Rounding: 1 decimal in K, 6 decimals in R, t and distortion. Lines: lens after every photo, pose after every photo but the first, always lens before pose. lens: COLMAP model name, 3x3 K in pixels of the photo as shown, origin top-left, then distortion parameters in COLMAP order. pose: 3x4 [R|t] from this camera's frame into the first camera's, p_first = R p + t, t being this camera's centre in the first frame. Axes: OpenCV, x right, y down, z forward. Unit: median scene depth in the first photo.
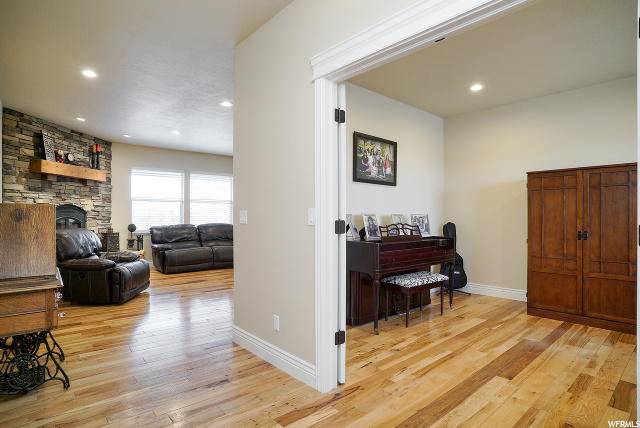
lens RADIAL K [[332.4, 0, 299.7], [0, 332.4, 215.1], [0, 0, 1]] dist [-0.045824, 0.020201]
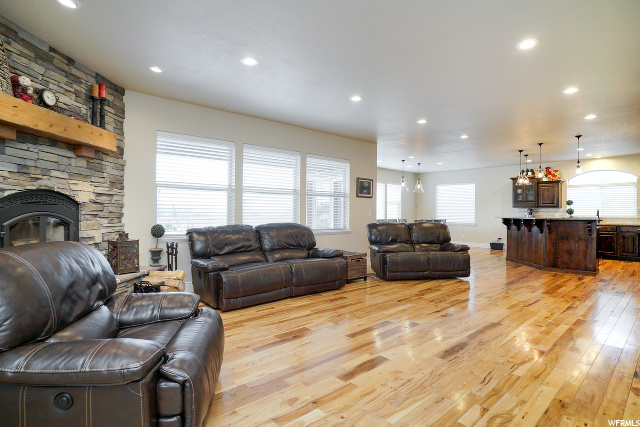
lens RADIAL K [[332.4, 0, 315.4], [0, 332.4, 214.1], [0, 0, 1]] dist [-0.045824, 0.020201]
pose [[0.999172, 0.005346, 0.040343, -0.277022], [-0.005750, 0.999934, 0.009913, -0.000723], [-0.040287, -0.010137, 0.999137, 0.431459]]
